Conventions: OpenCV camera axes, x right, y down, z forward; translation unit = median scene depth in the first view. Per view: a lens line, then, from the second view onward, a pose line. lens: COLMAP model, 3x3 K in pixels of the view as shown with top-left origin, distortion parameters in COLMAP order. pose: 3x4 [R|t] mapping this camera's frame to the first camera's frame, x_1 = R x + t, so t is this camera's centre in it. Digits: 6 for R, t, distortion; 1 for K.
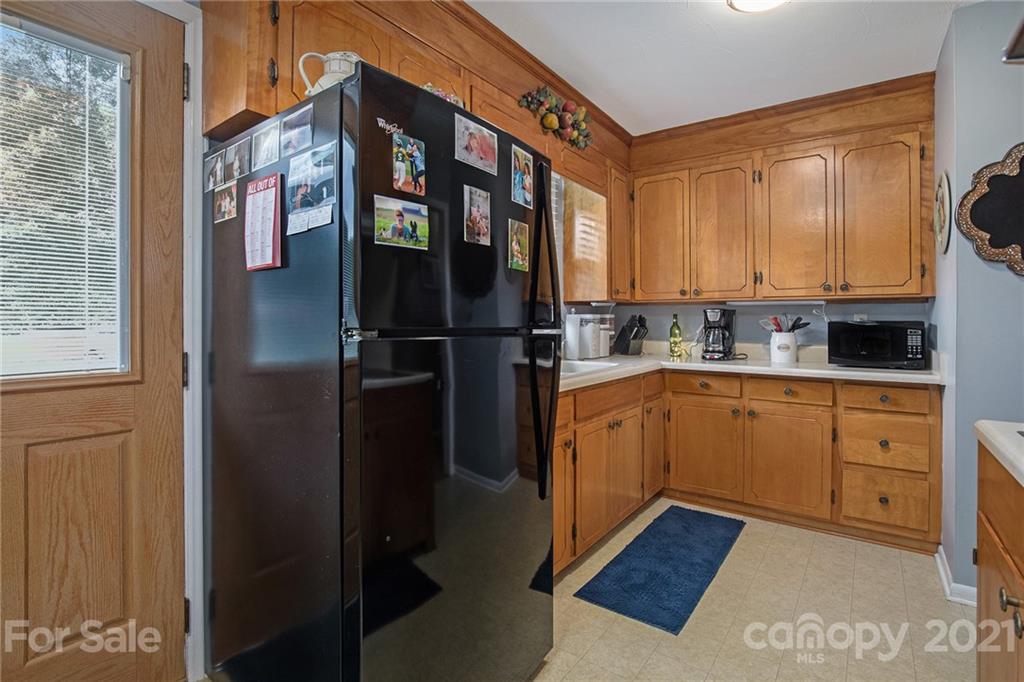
lens RADIAL K [[485.3, 0, 482.6], [0, 485.3, 323.6], [0, 0, 1]] dist [-0.029791, -0.000234]
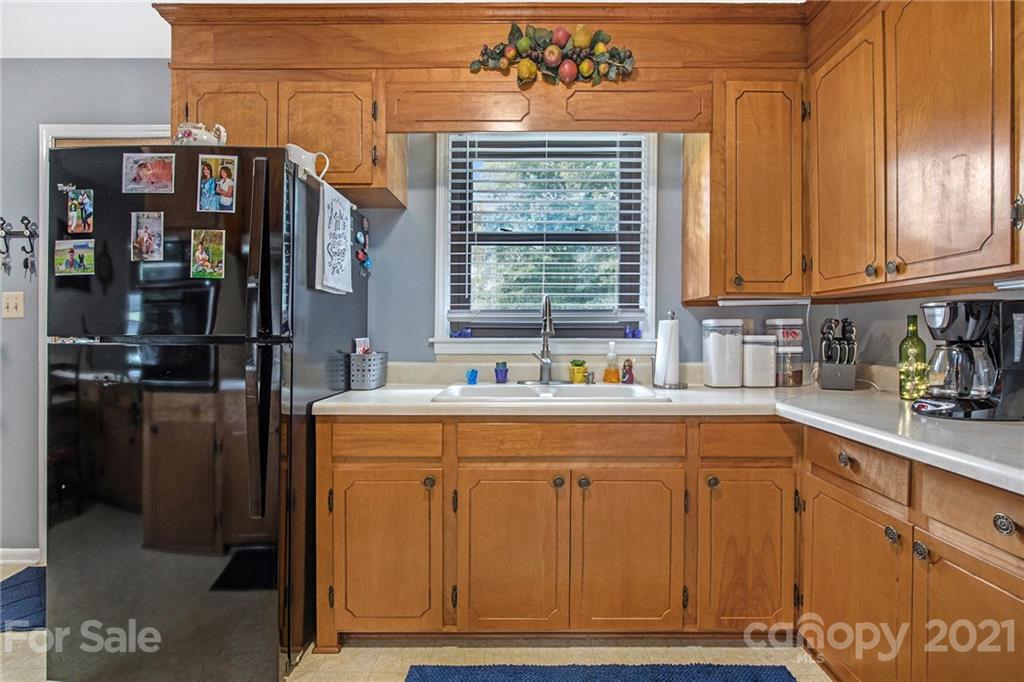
lens RADIAL K [[485.3, 0, 515.0], [0, 485.3, 342.7], [0, 0, 1]] dist [-0.029791, -0.000234]
pose [[0.613326, 0.014976, -0.789688, 1.408346], [-0.002709, 0.999854, 0.016857, 0.003368], [0.789825, -0.008199, 0.613277, 1.012770]]
